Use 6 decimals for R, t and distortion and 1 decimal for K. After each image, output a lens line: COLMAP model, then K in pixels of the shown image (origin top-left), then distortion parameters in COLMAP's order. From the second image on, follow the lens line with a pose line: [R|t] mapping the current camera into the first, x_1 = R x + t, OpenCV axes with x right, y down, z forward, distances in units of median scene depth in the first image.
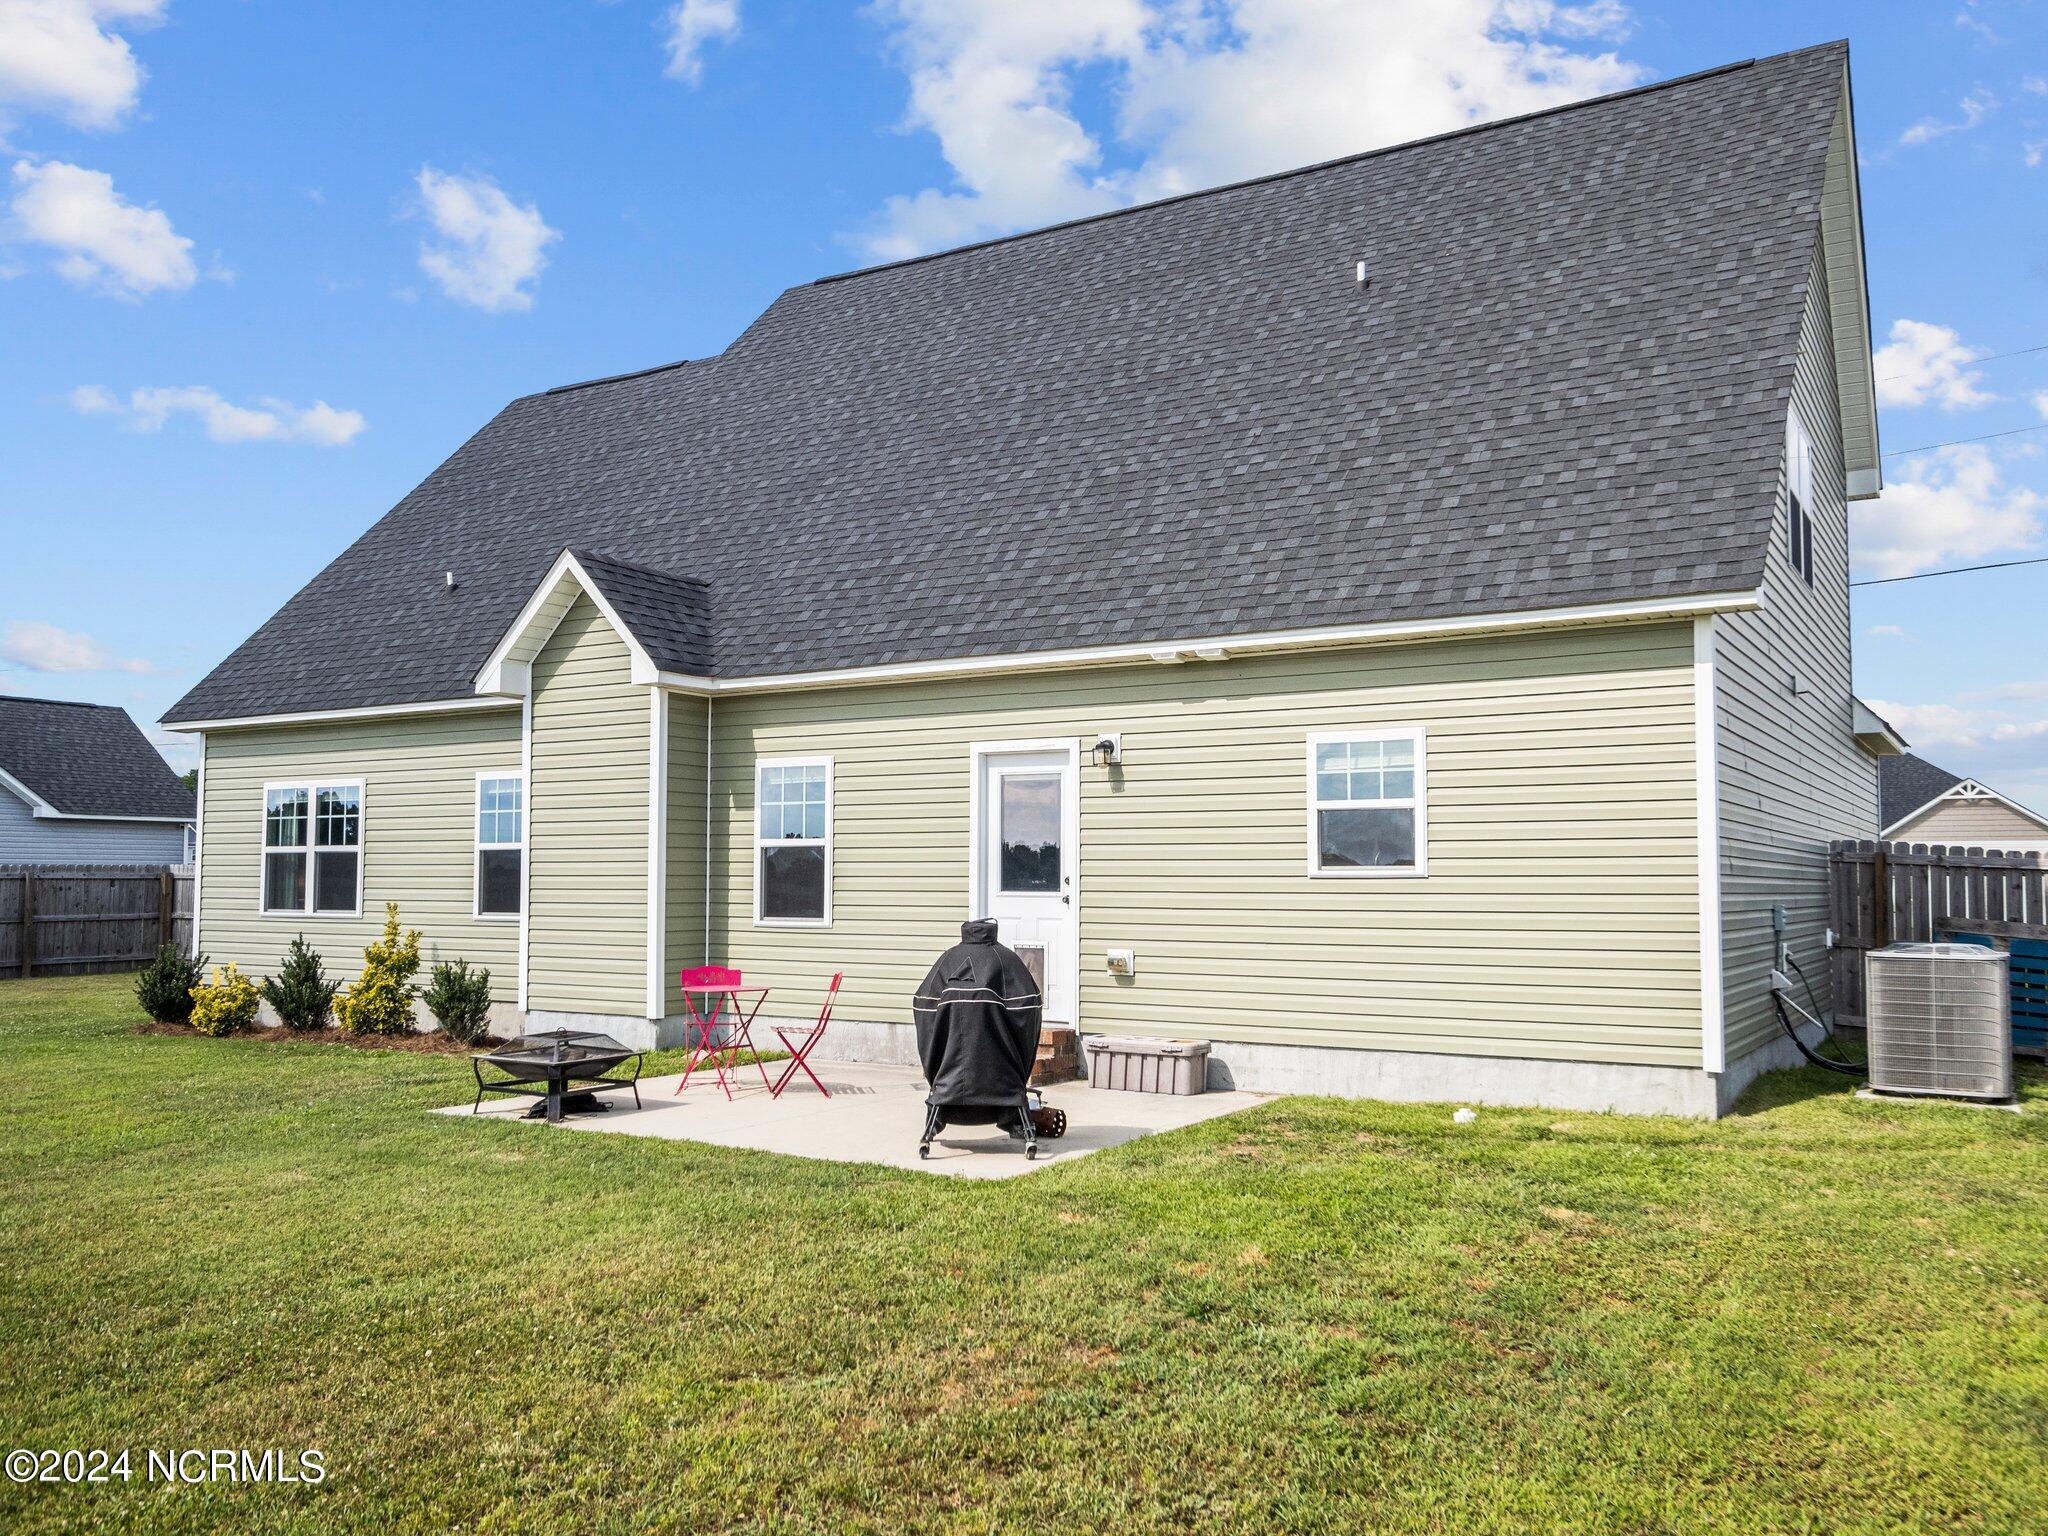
lens RADIAL K [[1671.0, 0, 1024.0], [0, 1671.0, 768.0], [0, 0, 1]] dist [-0.004252, 0.004310]
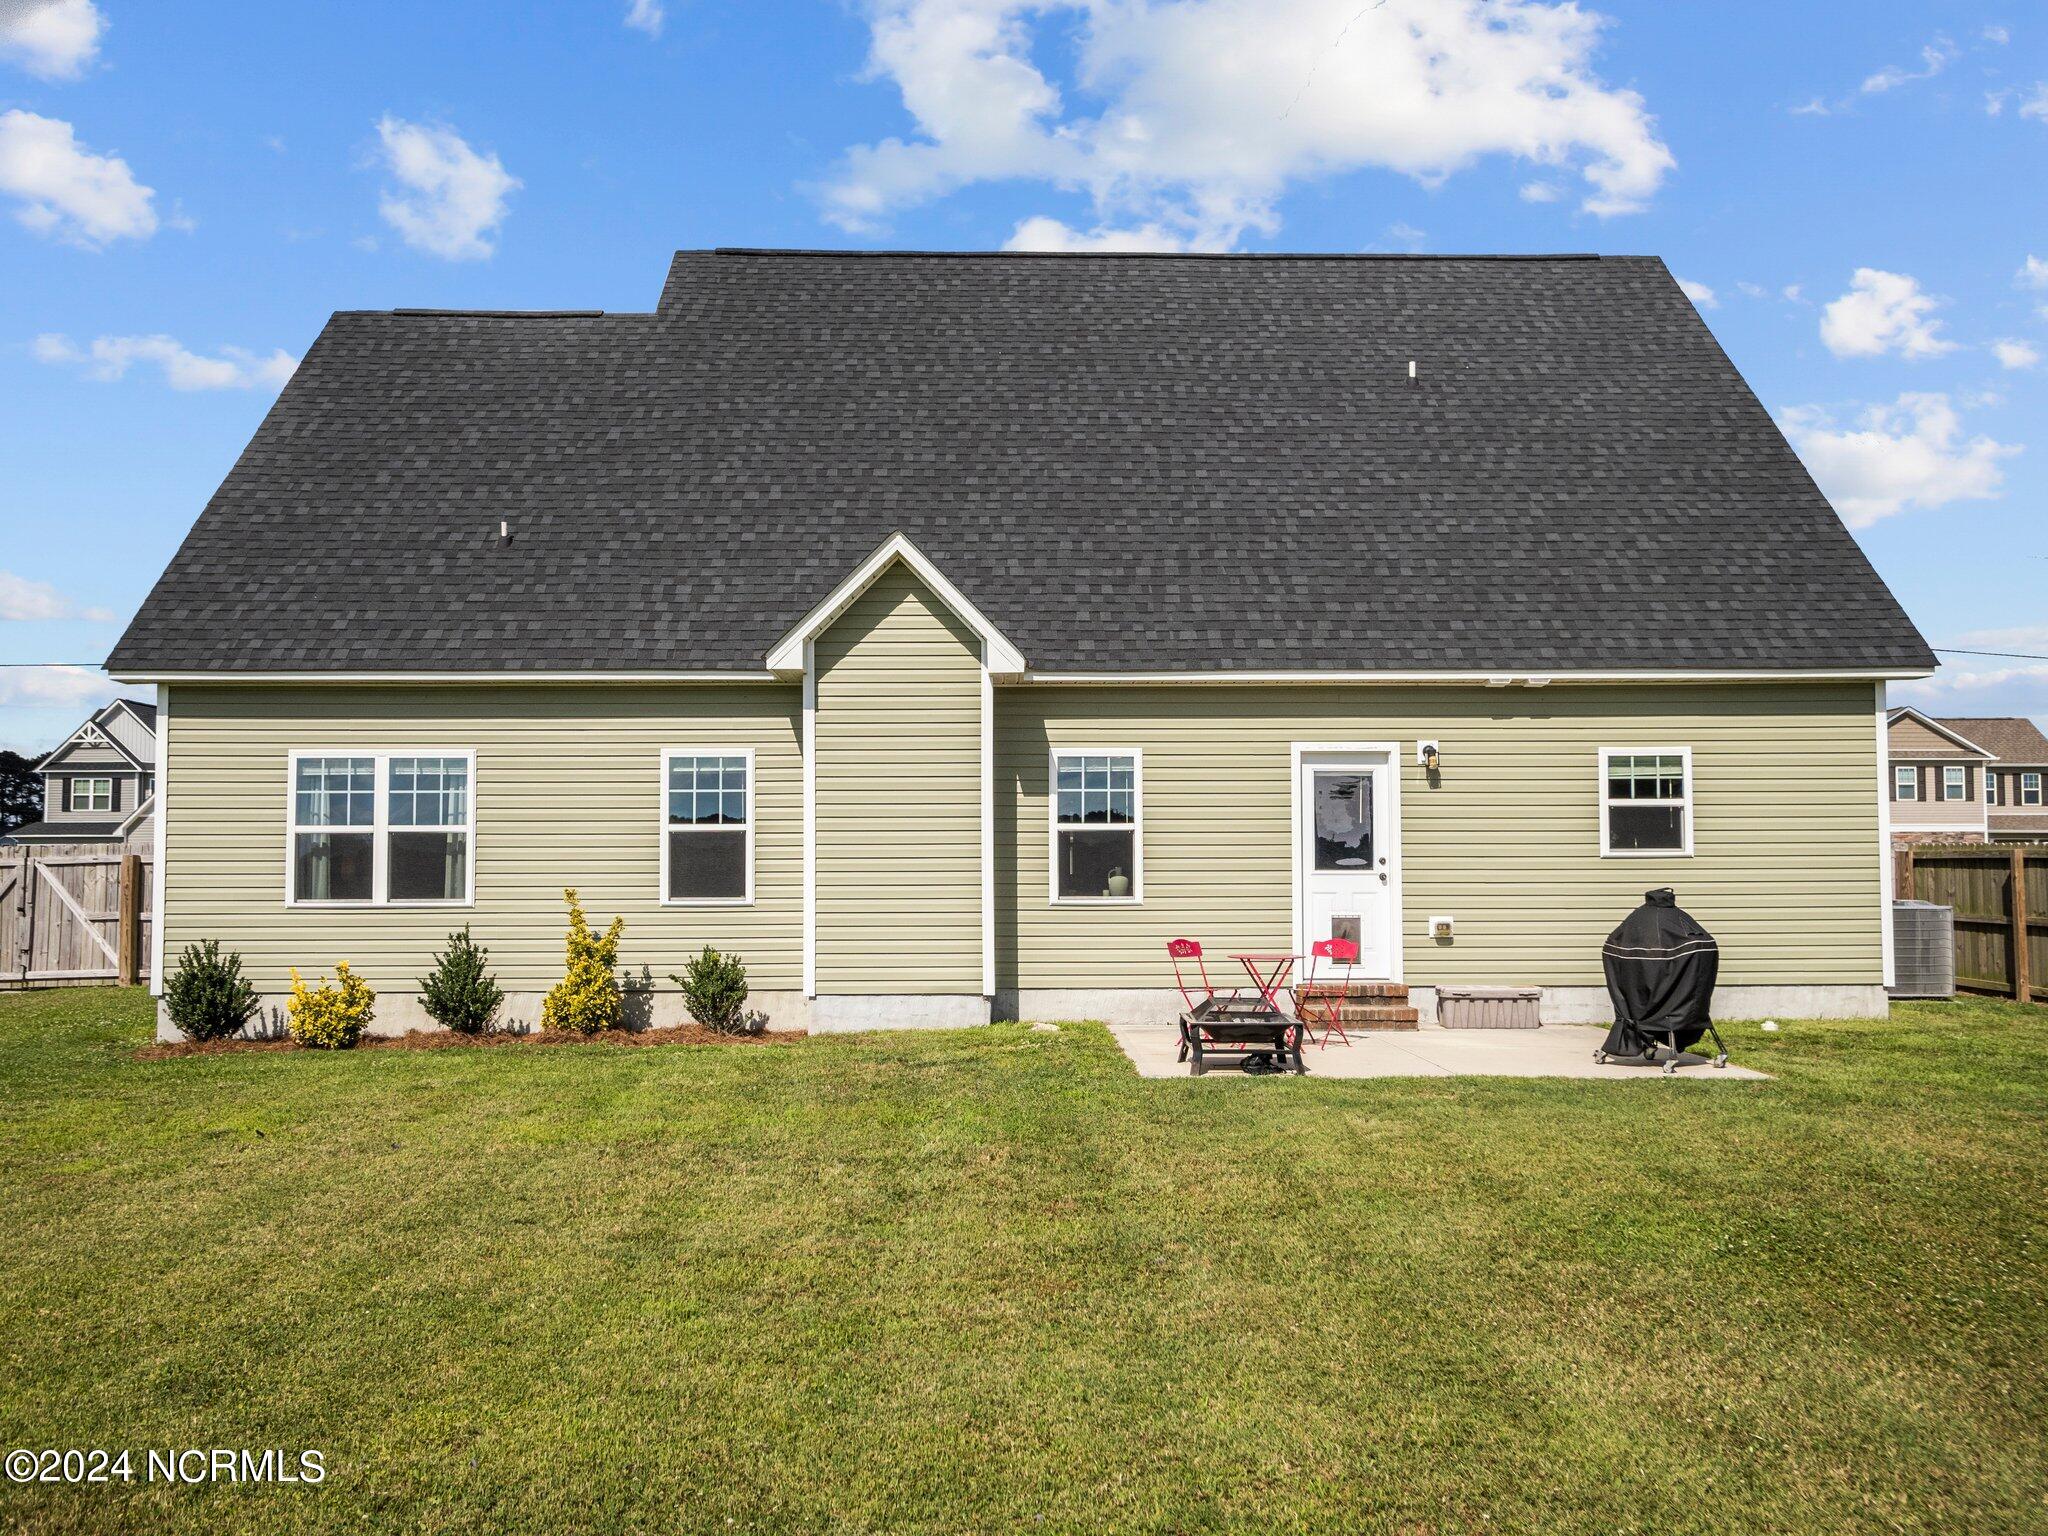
lens RADIAL K [[1671.0, 0, 1024.0], [0, 1671.0, 768.0], [0, 0, 1]] dist [-0.004252, 0.004310]
pose [[0.842115, 0.026923, 0.538625, -0.769677], [-0.031466, 0.999505, -0.000764, 0.008946], [-0.538379, -0.016305, 0.842545, 0.116959]]
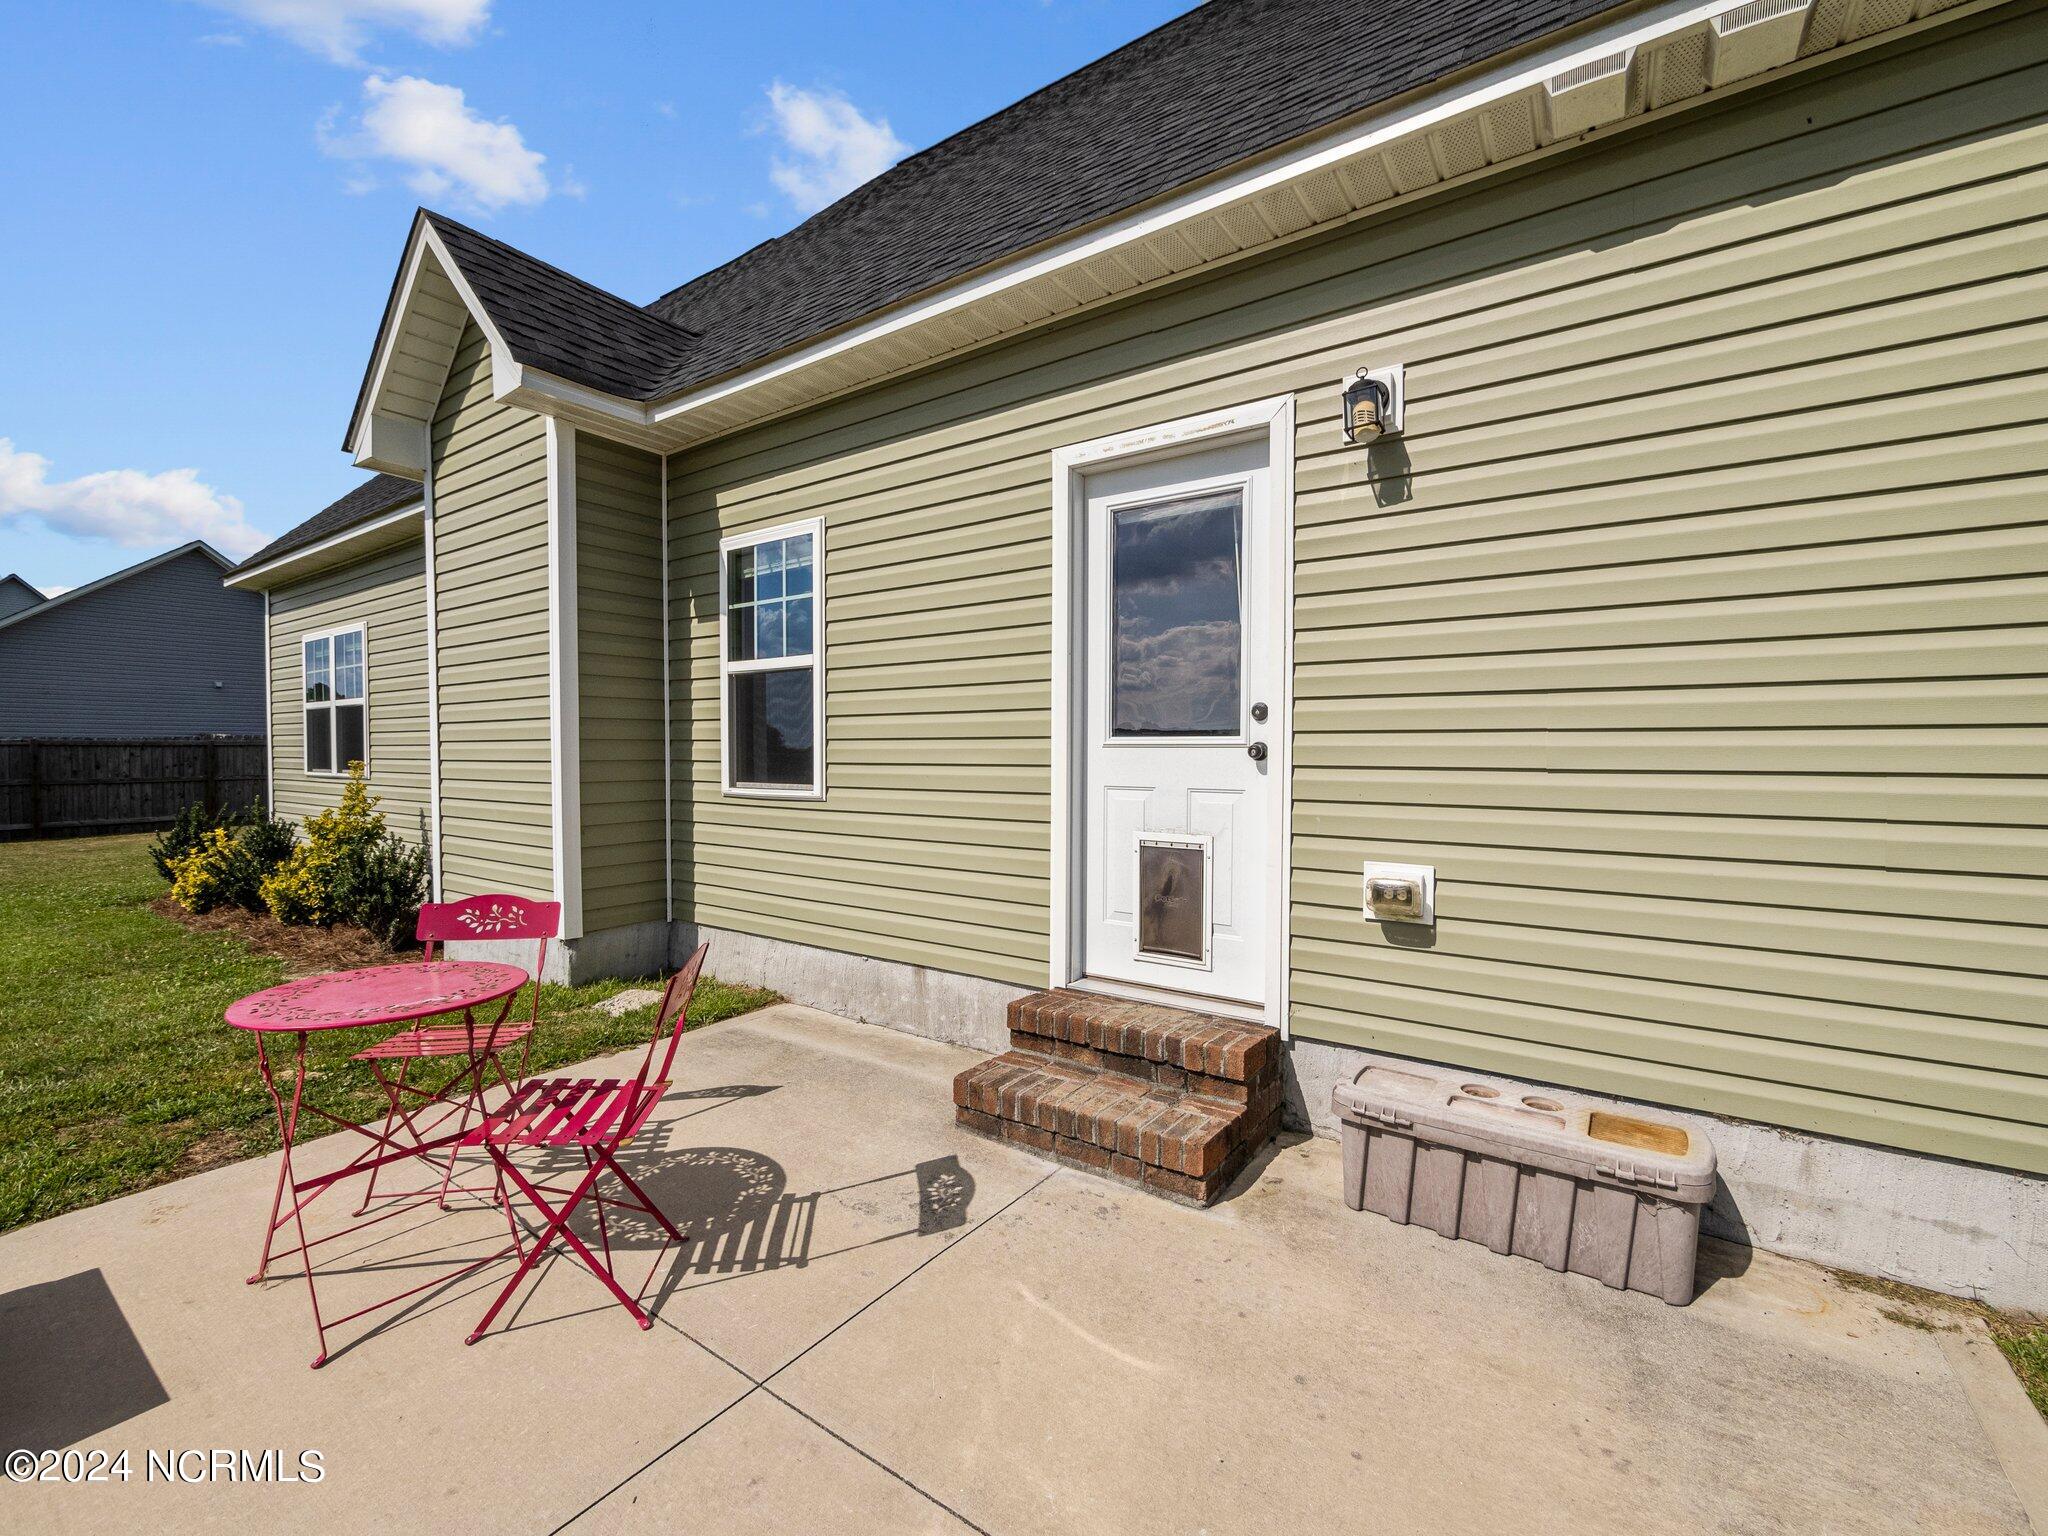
lens RADIAL K [[870.3, 0, 1024.0], [0, 870.3, 768.0], [0, 0, 1]] dist [0.000087, 0.000001]
pose [[0.998261, -0.001435, -0.058930, -0.023688], [0.006556, 0.996204, 0.086803, 0.056130], [0.058582, -0.087038, 0.994481, 0.684236]]
